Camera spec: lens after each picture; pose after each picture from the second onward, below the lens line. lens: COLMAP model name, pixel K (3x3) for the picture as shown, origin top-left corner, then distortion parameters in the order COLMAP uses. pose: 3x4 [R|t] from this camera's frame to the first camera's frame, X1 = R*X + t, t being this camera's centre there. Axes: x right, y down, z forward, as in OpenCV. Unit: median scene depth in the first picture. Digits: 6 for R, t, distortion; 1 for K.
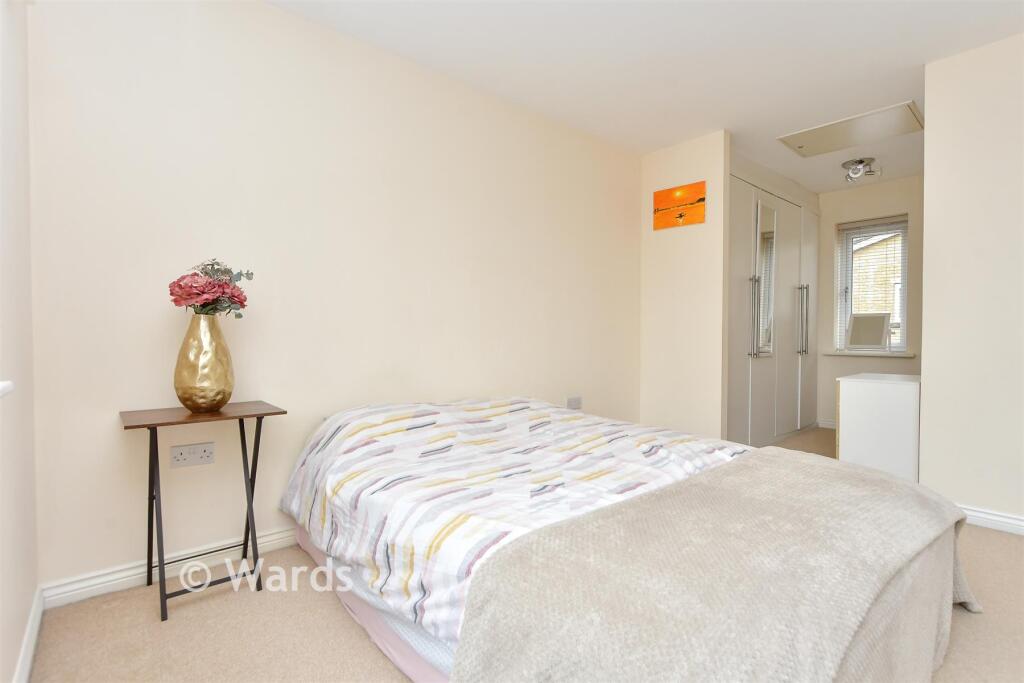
lens RADIAL K [[485.5, 0, 516.9], [0, 485.5, 345.1], [0, 0, 1]] dist [-0.004754, -0.000436]
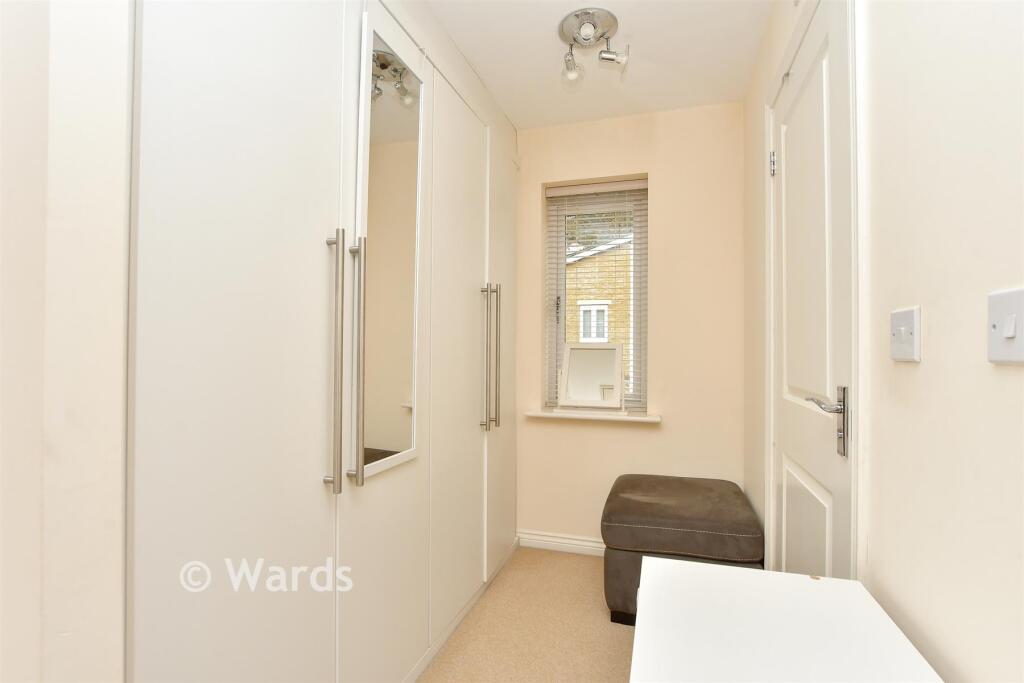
lens RADIAL K [[485.5, 0, 514.0], [0, 485.5, 343.9], [0, 0, 1]] dist [-0.004754, -0.000436]
pose [[0.848438, 0.012130, 0.529157, 0.330347], [0.004082, 0.999558, -0.029457, -0.046964], [-0.529280, 0.027152, 0.848013, 0.539299]]
